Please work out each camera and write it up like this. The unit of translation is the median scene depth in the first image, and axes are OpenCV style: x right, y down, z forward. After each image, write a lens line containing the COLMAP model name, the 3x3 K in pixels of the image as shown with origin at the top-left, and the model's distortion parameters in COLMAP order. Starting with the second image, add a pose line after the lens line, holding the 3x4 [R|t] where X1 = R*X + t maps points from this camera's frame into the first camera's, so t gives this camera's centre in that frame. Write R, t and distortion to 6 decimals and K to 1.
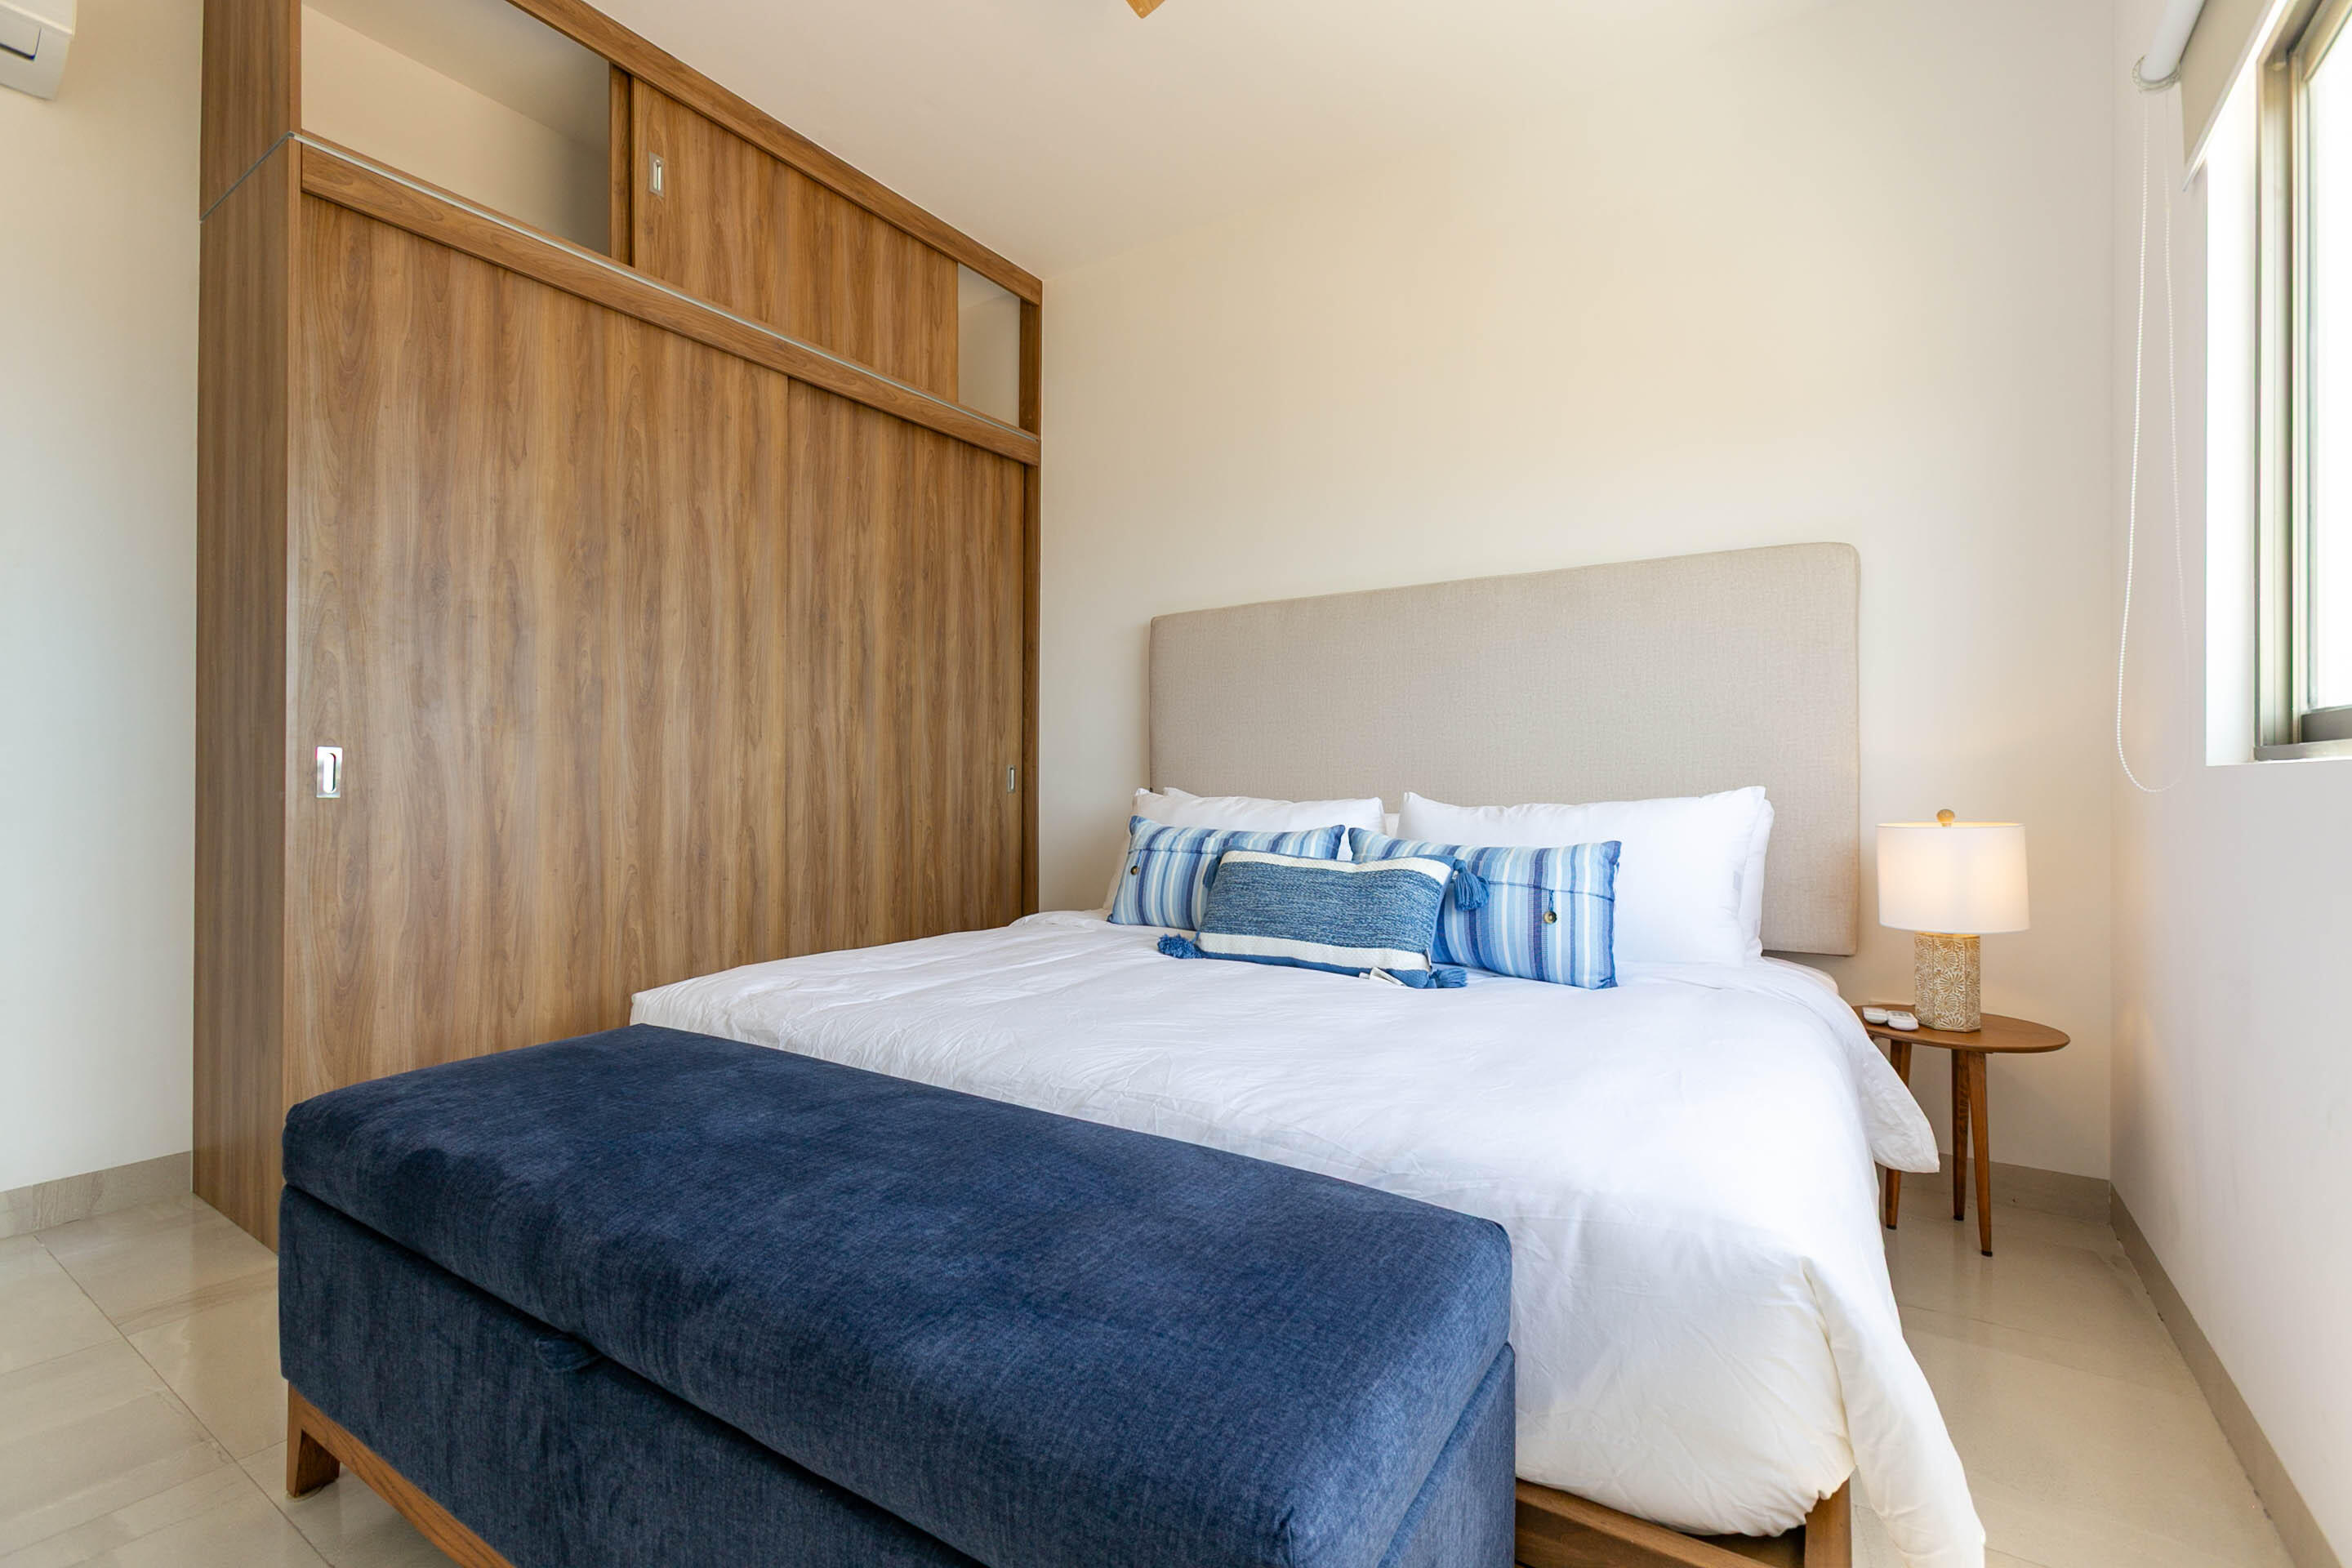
lens RADIAL K [[1043.1, 0, 1130.2], [0, 1043.1, 785.6], [0, 0, 1]] dist [-0.011987, 0.008639]
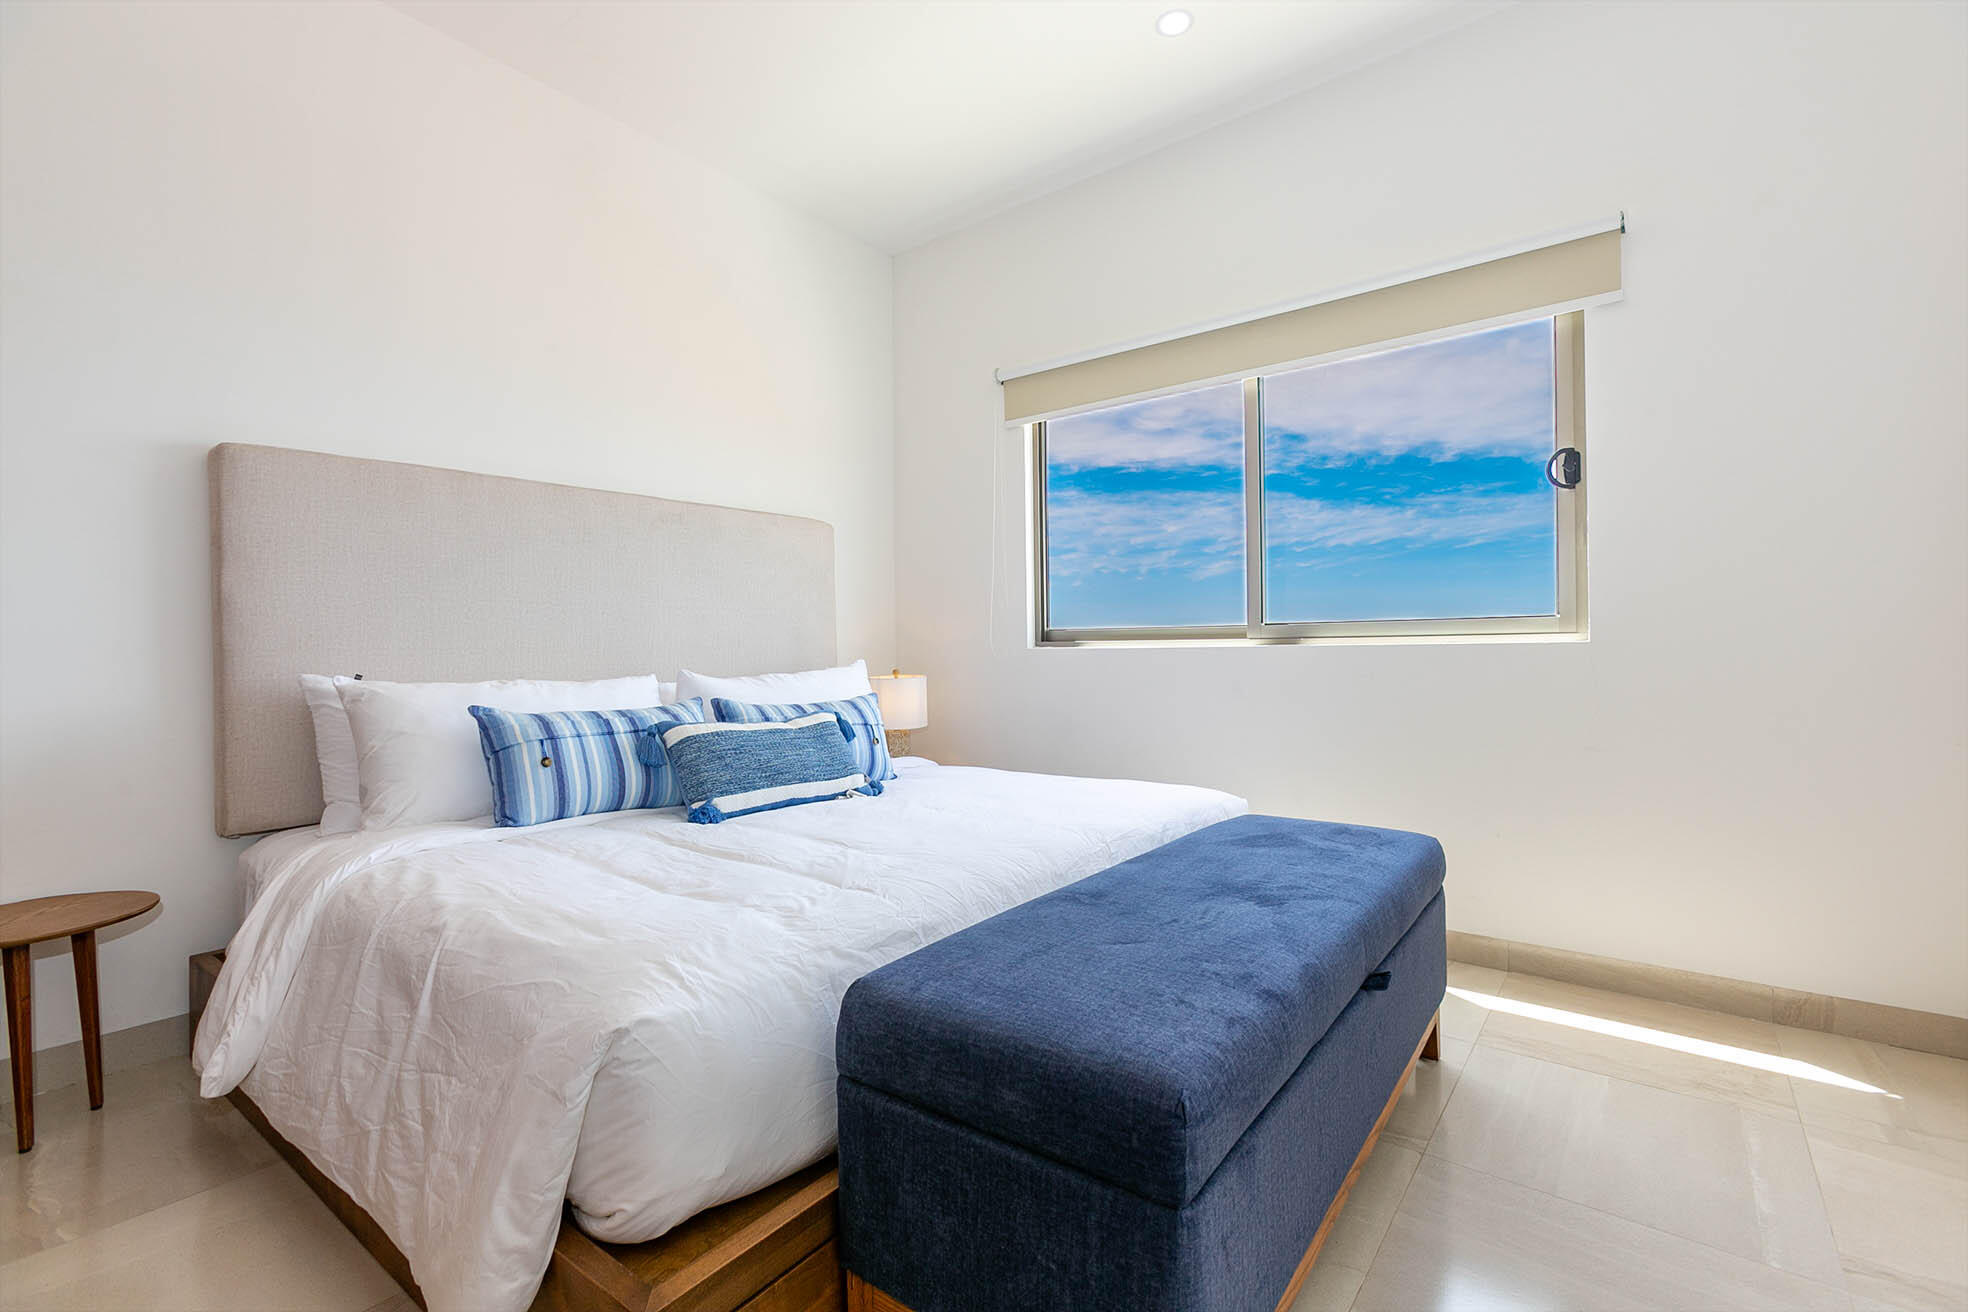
lens RADIAL K [[872.8, 0, 976.8], [0, 872.8, 664.6], [0, 0, 1]] dist [-0.011987, 0.008639]
pose [[0.041759, -0.012859, 0.999045, -0.740635], [0.024923, 0.999619, 0.011824, -0.001723], [-0.998817, 0.024406, 0.042063, 0.621025]]
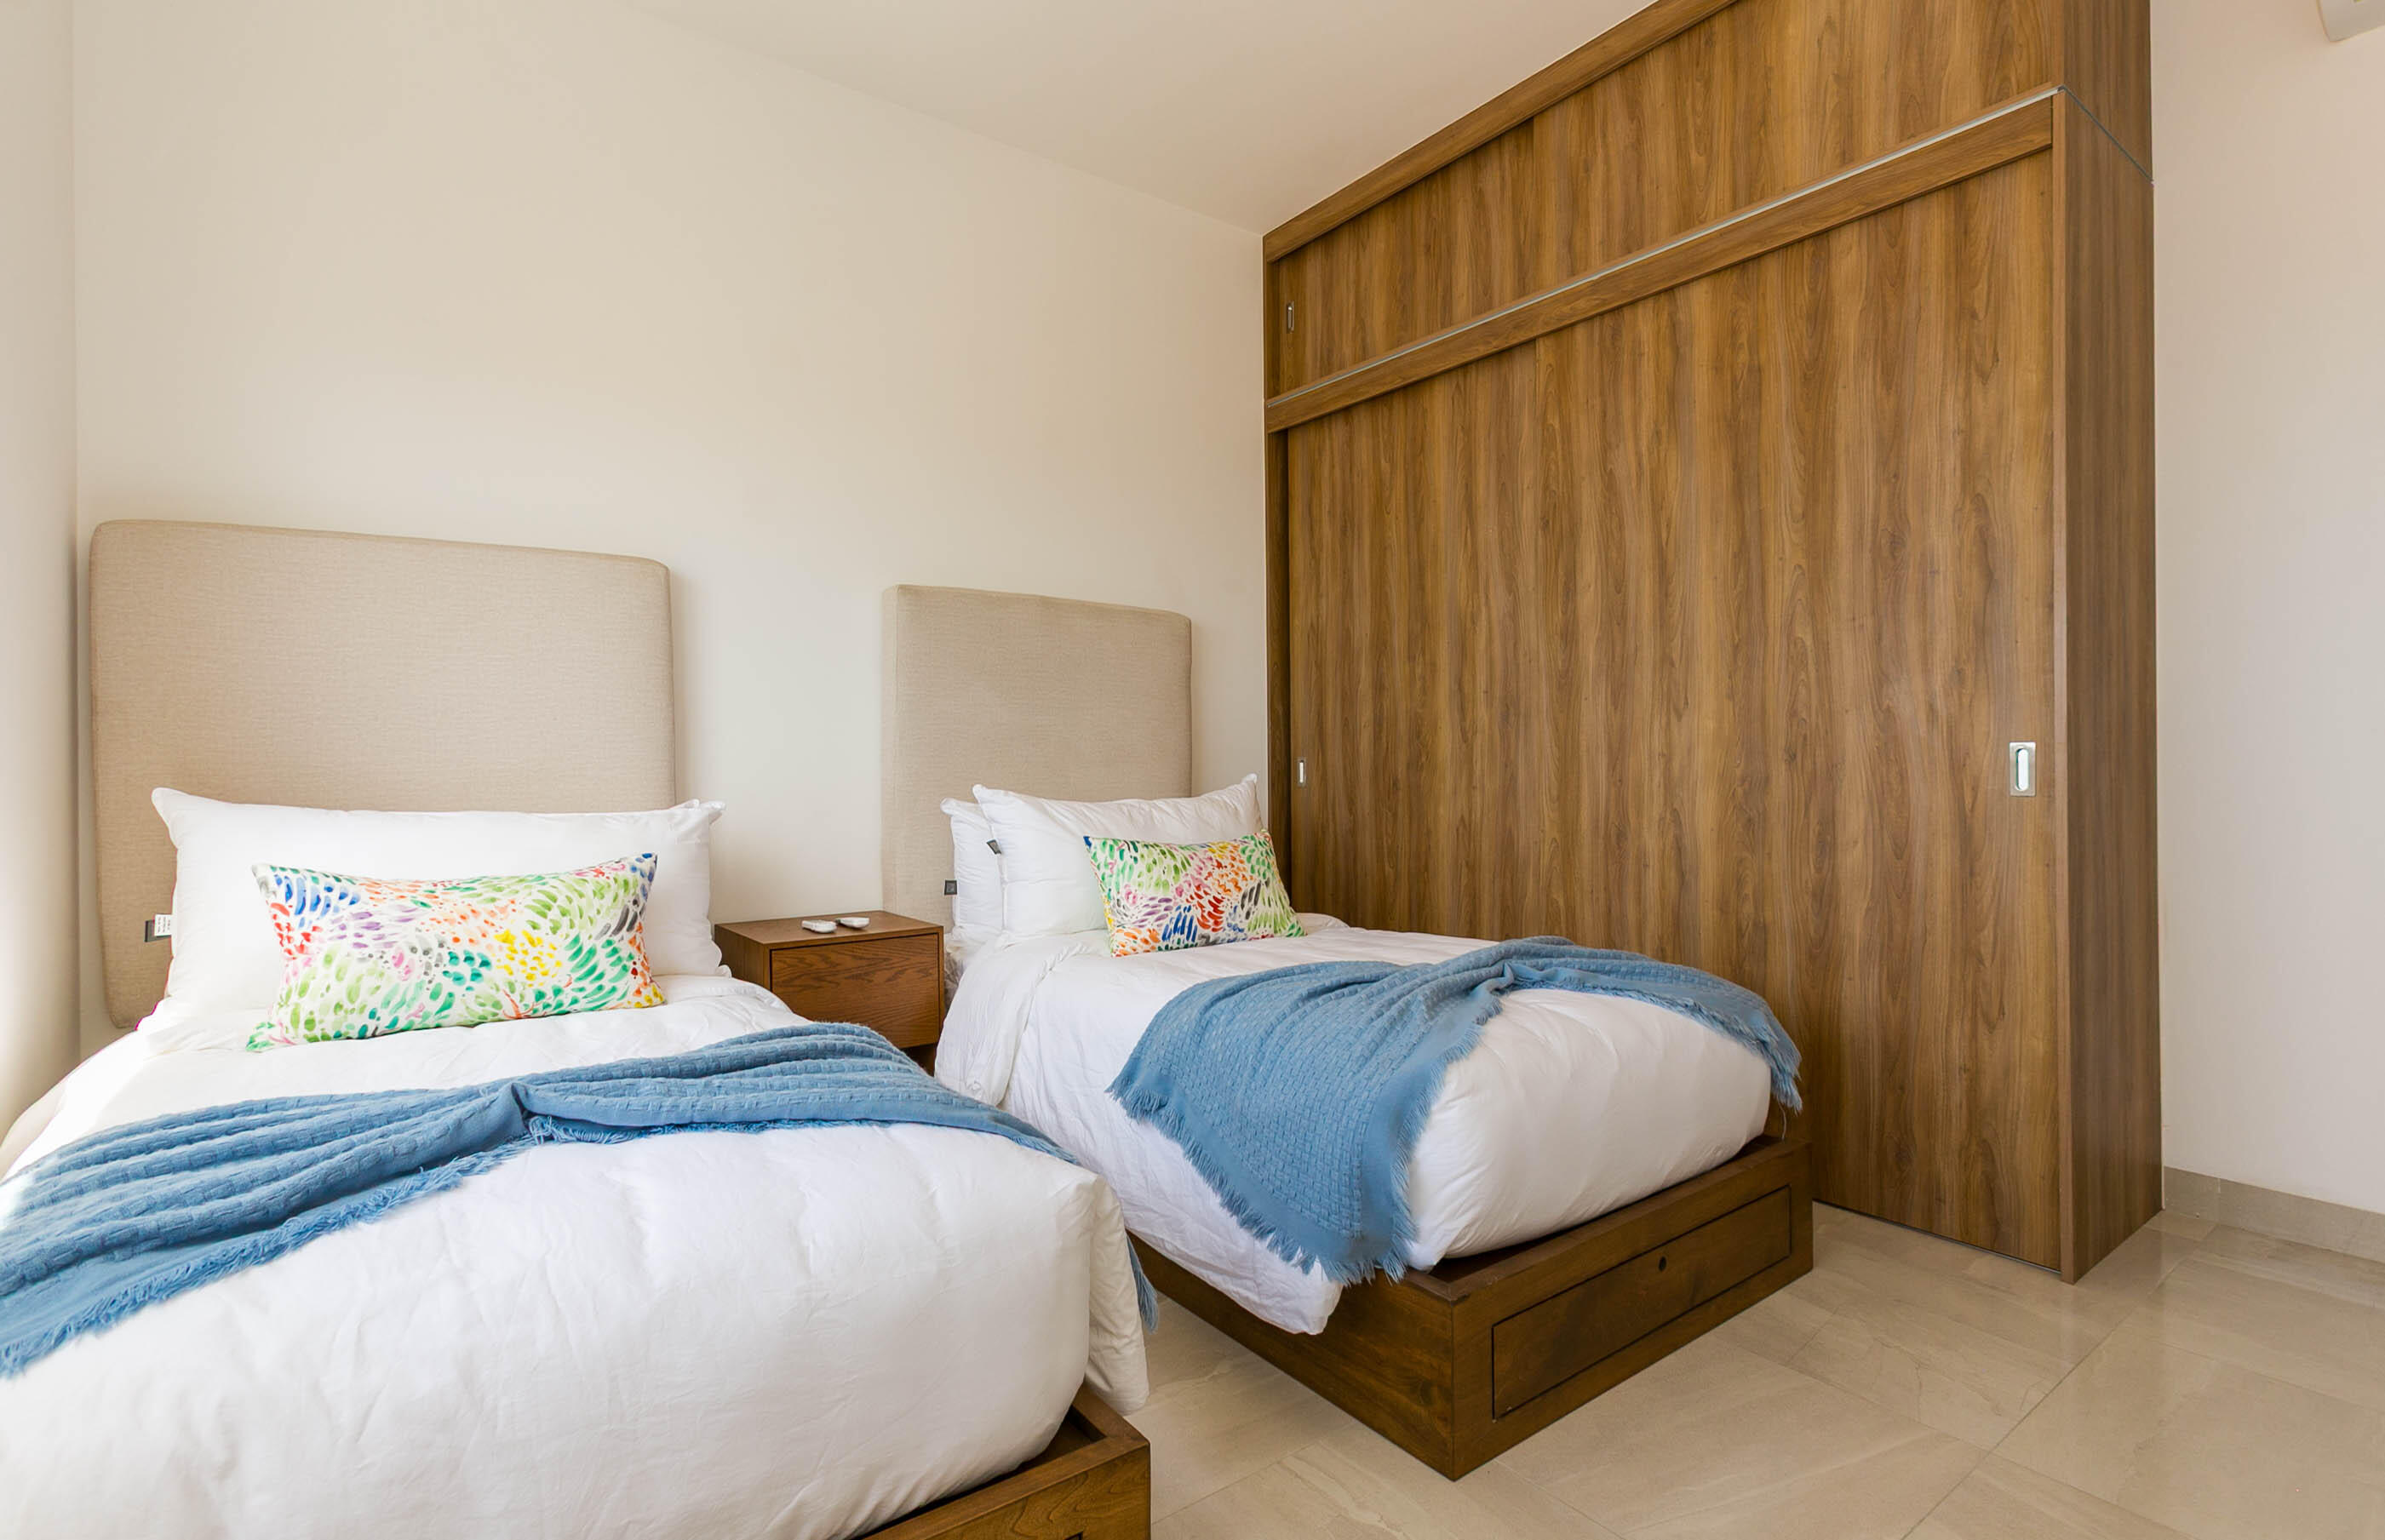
lens RADIAL K [[1105.8, 0, 1179.2], [0, 1105.8, 763.9], [0, 0, 1]] dist [-0.014607, 0.002021]
pose [[-0.325541, 0.003466, -0.945522, 0.523937], [0.006834, 0.999976, 0.001313, -0.002125], [0.945503, -0.006035, -0.325557, 0.751975]]
